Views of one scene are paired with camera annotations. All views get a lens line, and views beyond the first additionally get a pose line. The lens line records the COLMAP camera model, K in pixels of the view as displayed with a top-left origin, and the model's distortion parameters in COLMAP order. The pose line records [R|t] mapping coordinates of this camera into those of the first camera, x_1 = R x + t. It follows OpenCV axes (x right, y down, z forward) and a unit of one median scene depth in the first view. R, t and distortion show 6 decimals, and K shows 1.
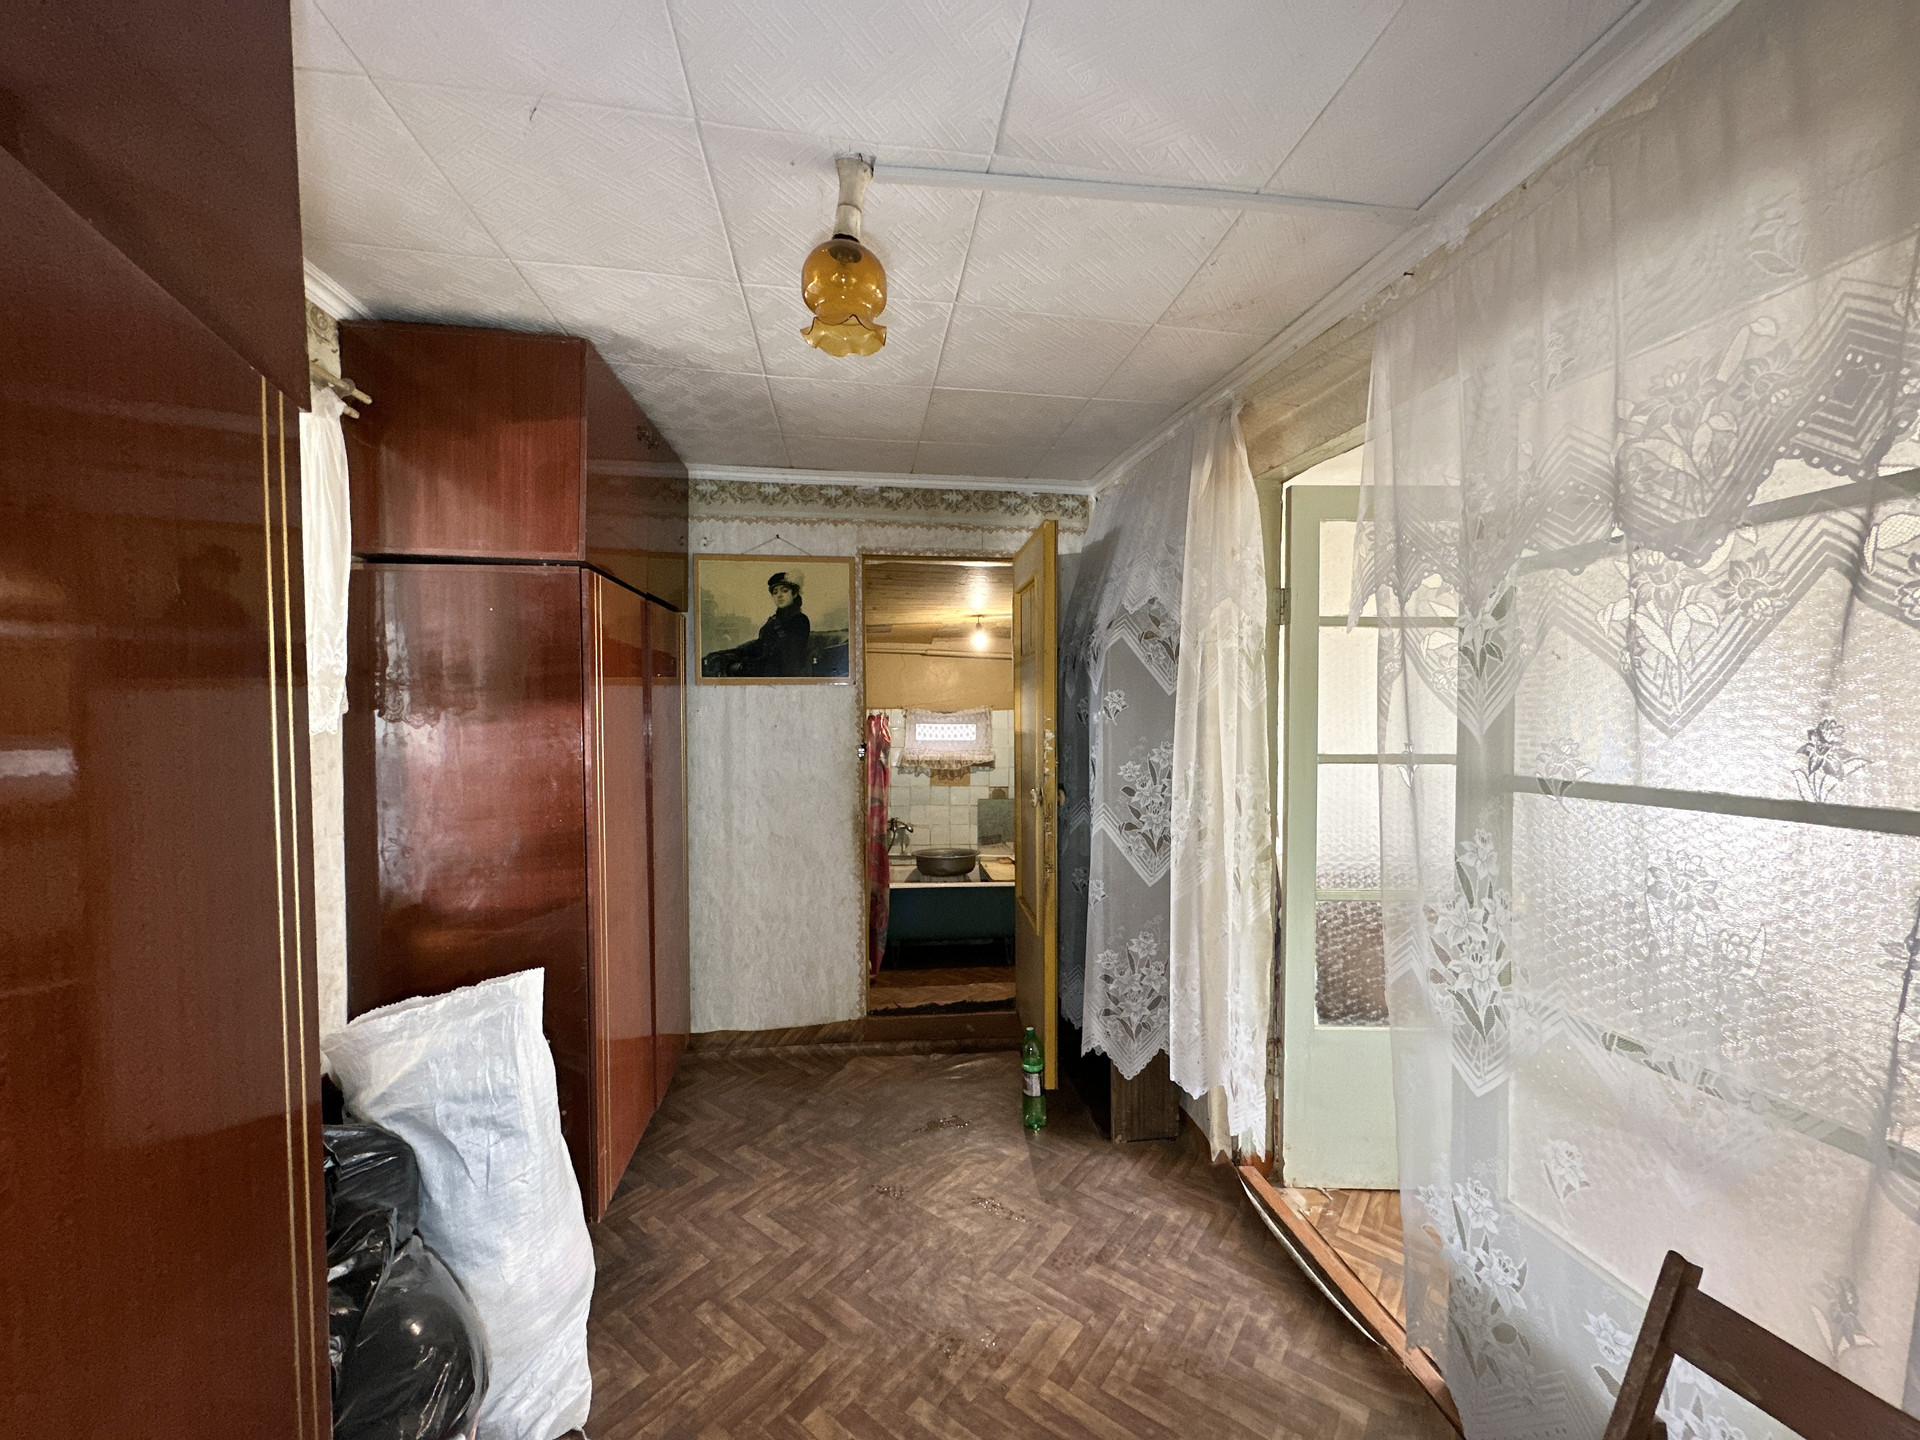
lens RADIAL K [[763.1, 0, 959.5], [0, 763.1, 738.2], [0, 0, 1]] dist [-0.000260, -0.001049]
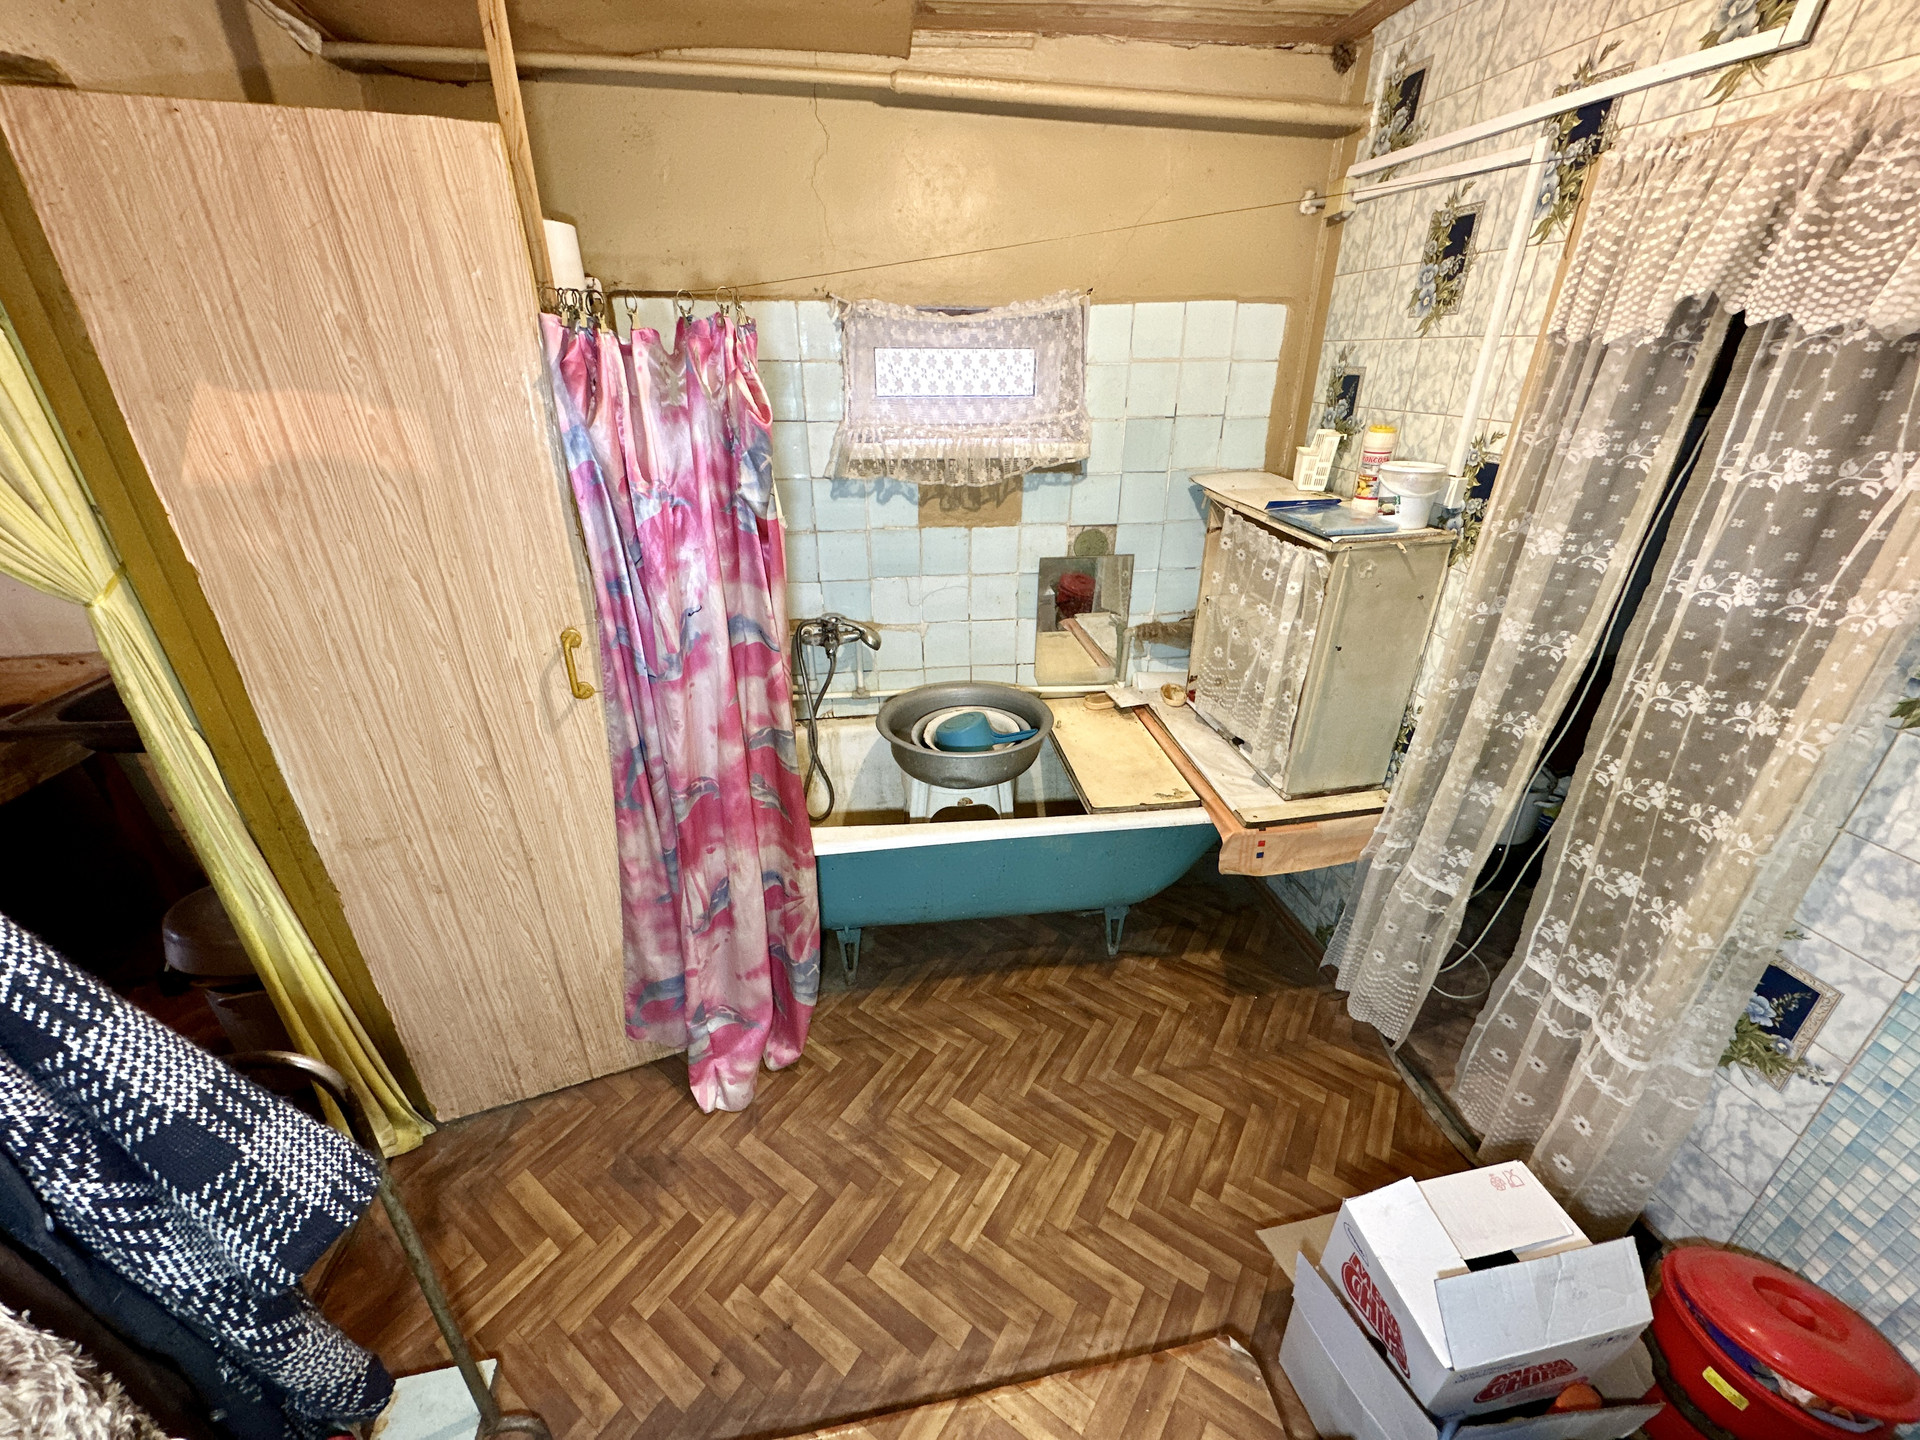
lens RADIAL K [[763.1, 0, 980.9], [0, 763.1, 718.9], [0, 0, 1]] dist [-0.000260, -0.001049]
pose [[0.999671, -0.014351, 0.021253, -0.016861], [0.004547, 0.914811, 0.403856, -0.004637], [-0.025238, -0.403626, 0.914576, 0.608197]]
